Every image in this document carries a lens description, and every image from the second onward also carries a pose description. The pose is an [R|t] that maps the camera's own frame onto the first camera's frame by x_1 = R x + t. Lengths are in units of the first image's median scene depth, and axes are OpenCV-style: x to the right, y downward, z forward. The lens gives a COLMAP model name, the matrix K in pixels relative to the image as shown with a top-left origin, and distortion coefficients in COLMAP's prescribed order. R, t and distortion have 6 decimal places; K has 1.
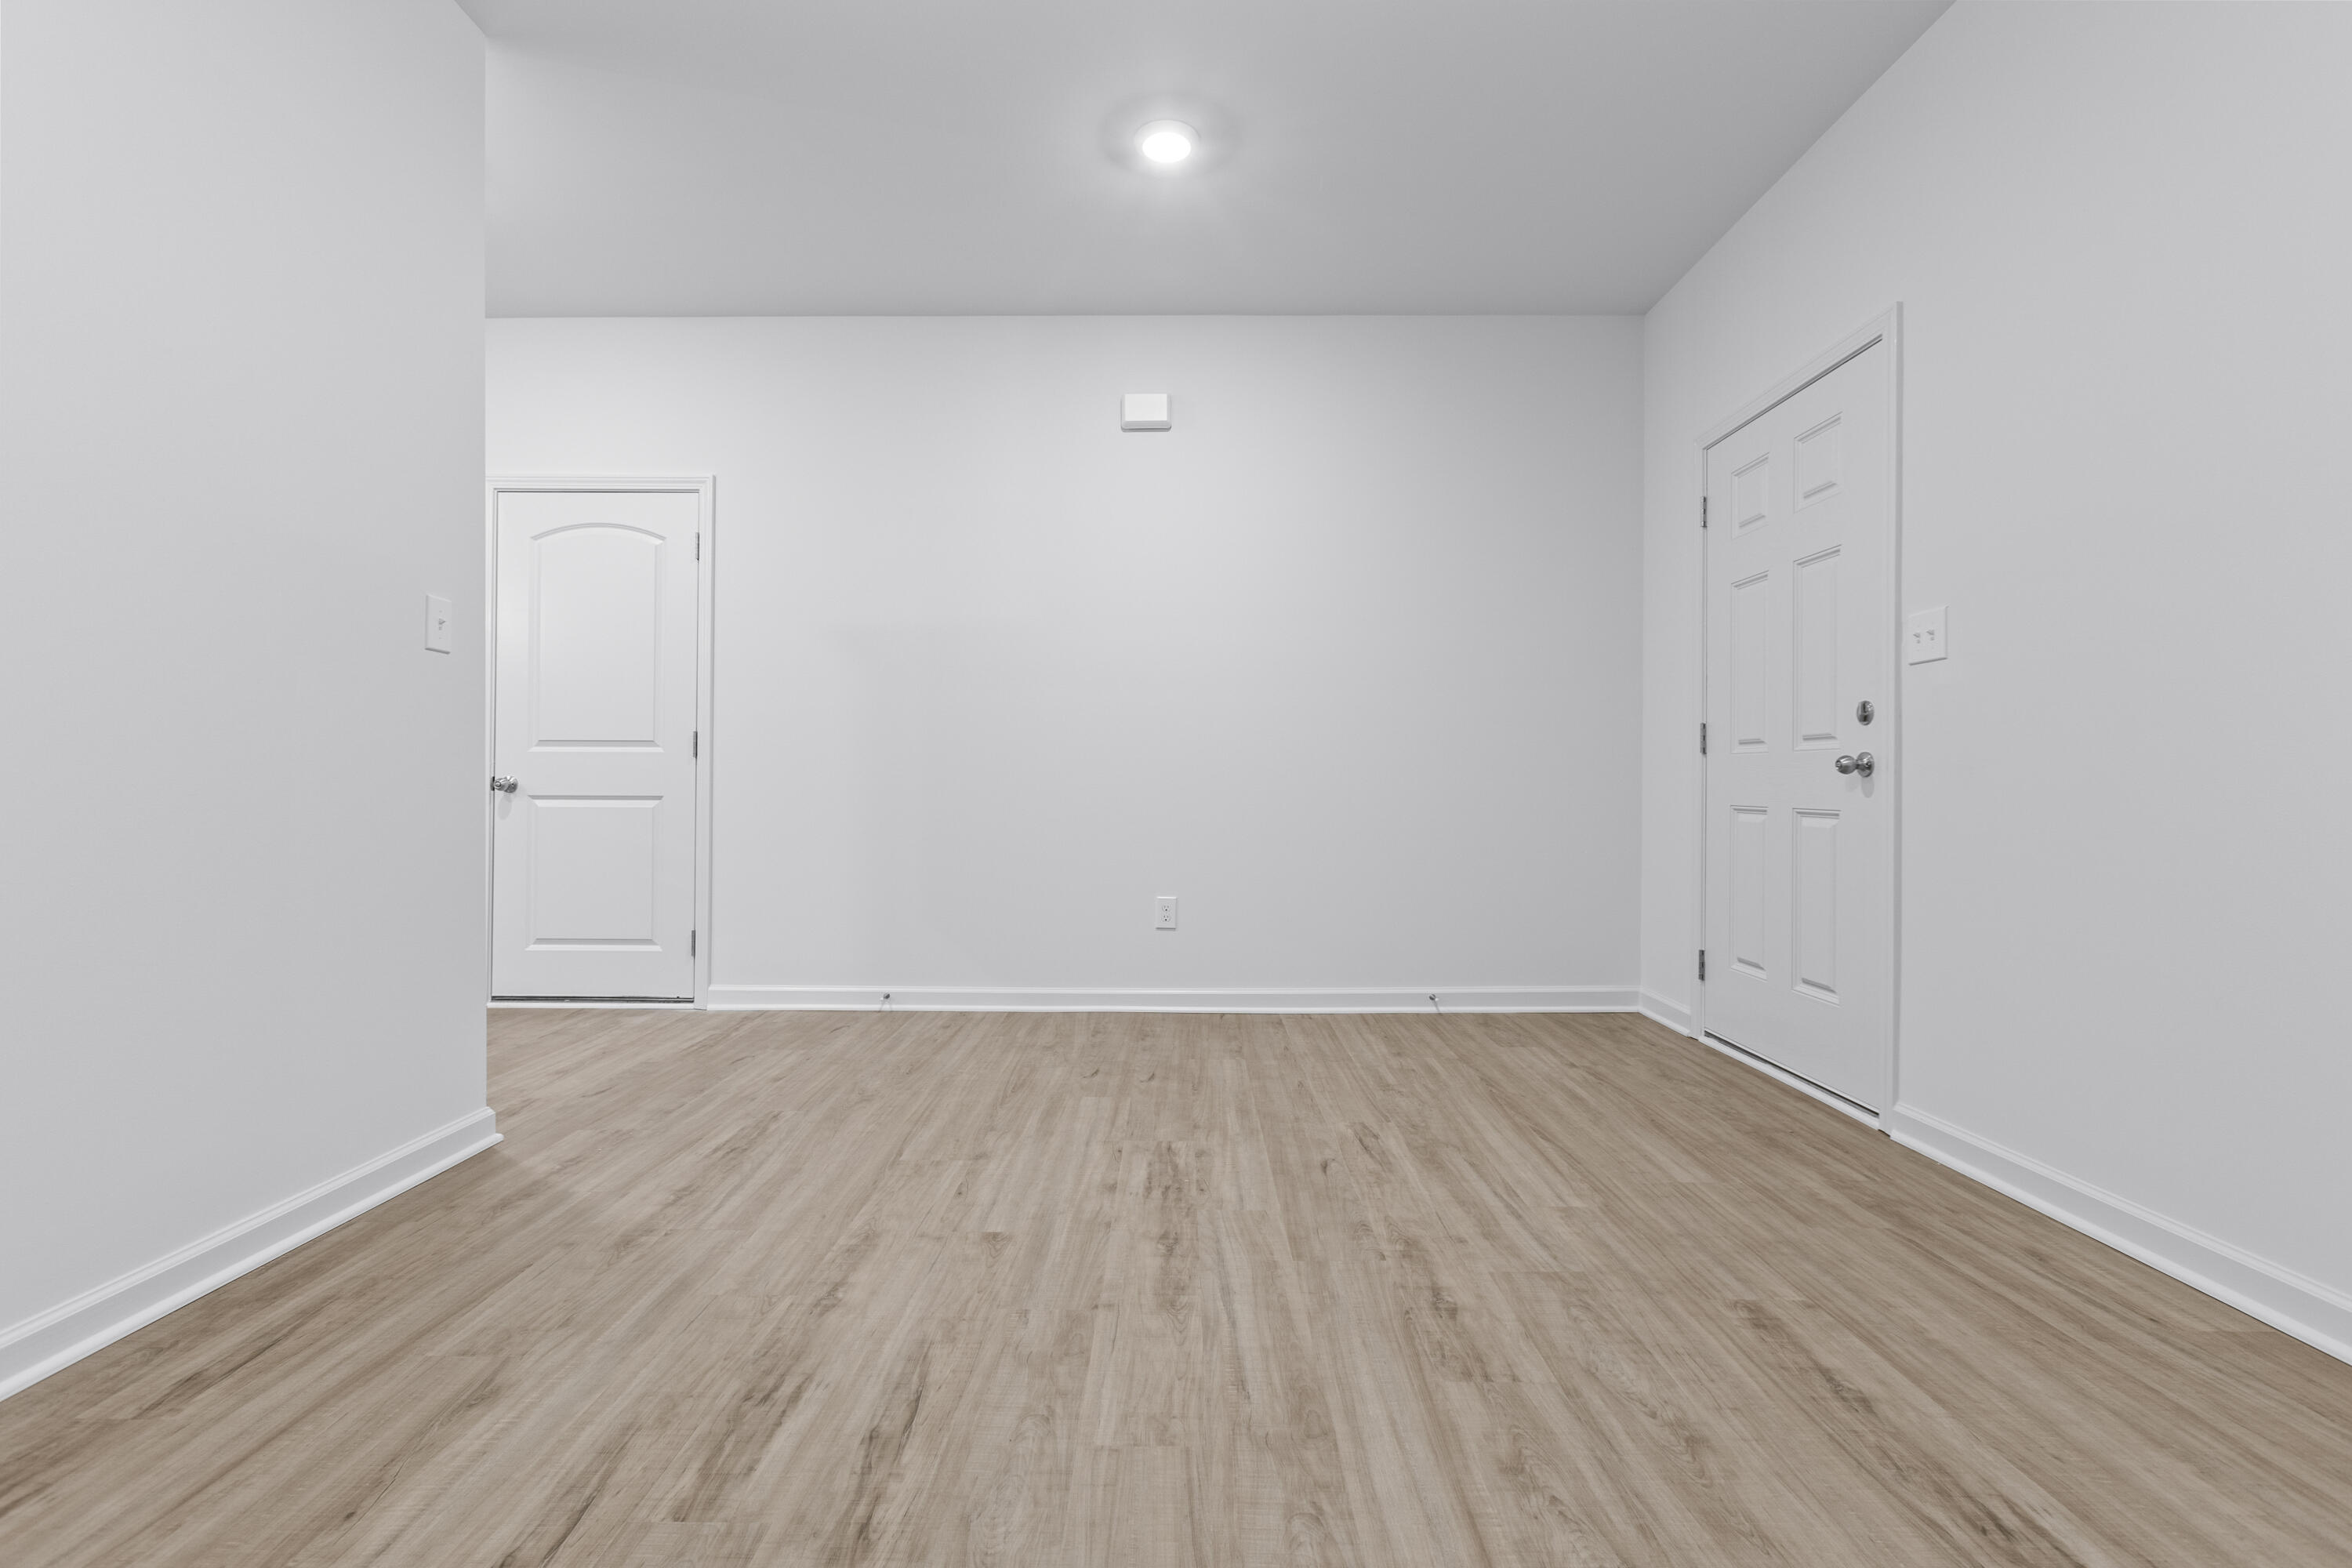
lens RADIAL K [[1039.5, 0, 1168.0], [0, 1039.5, 779.7], [0, 0, 1]] dist [-0.001019, 0.000604]
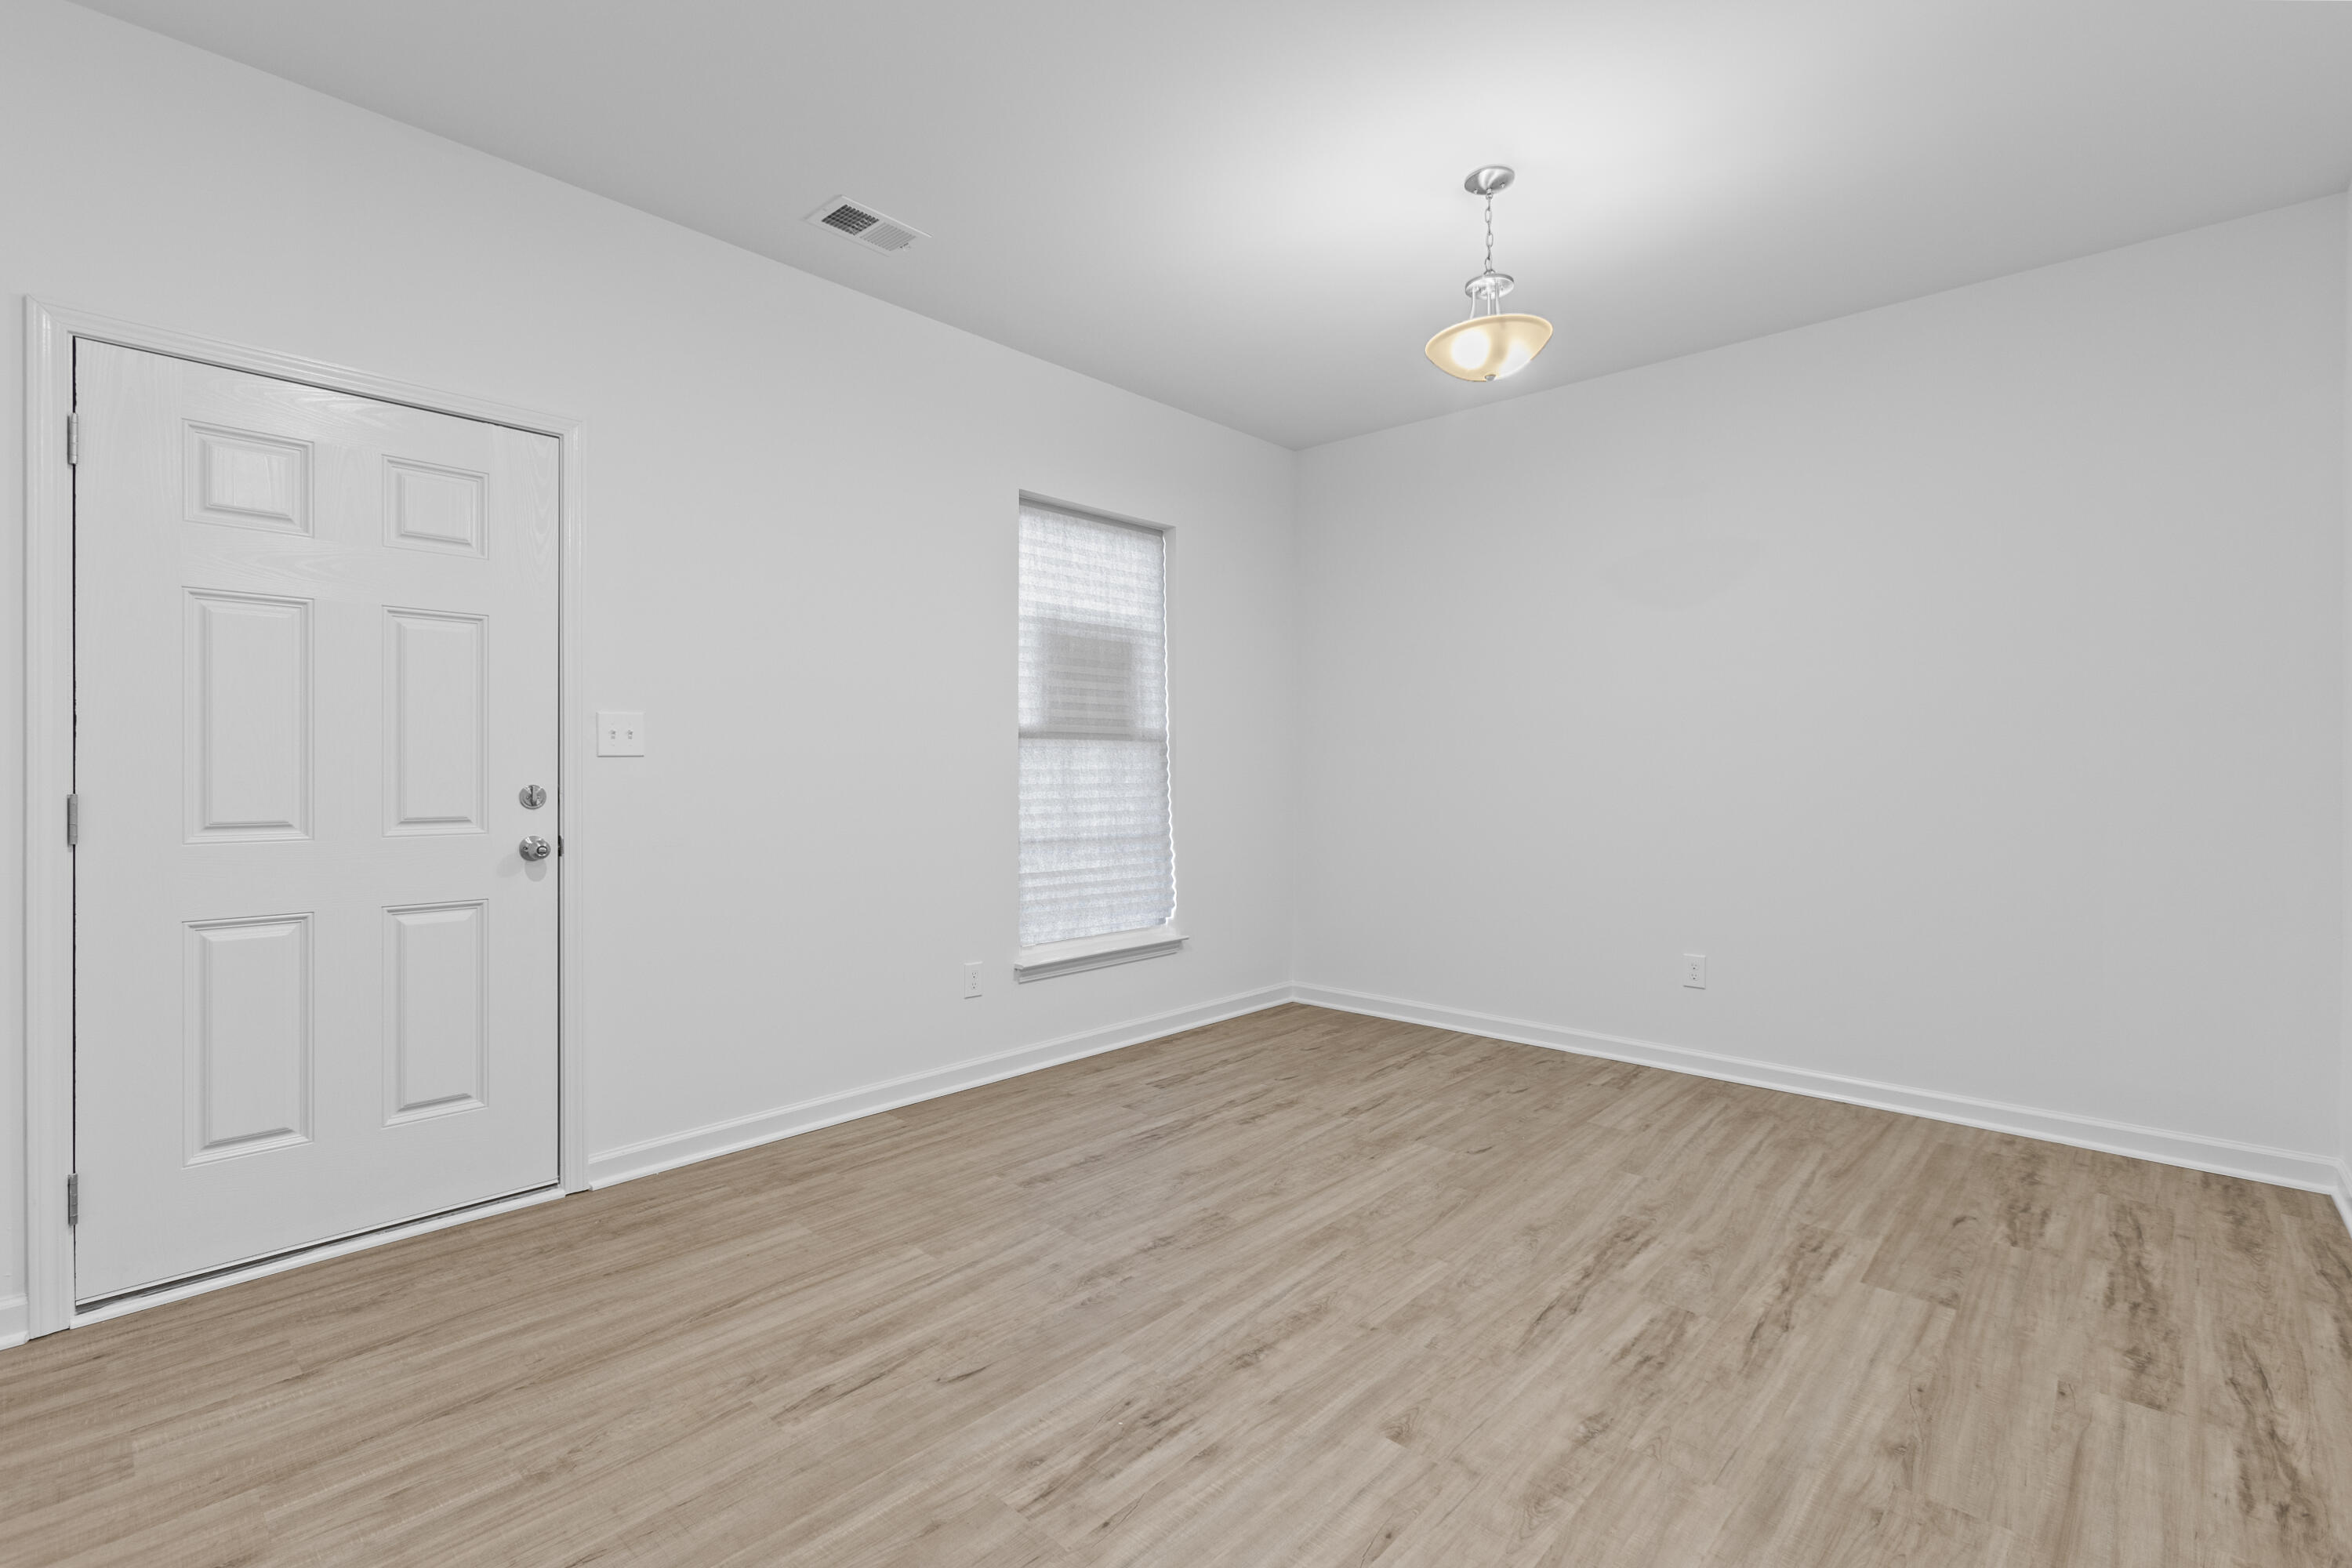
lens RADIAL K [[1039.5, 0, 1168.0], [0, 1039.5, 779.7], [0, 0, 1]] dist [-0.001019, 0.000604]
pose [[-0.734133, -0.011127, 0.678915, -0.679422], [-0.008222, 0.999938, 0.007499, -0.139150], [-0.678956, -0.000077, -0.734179, 1.958458]]
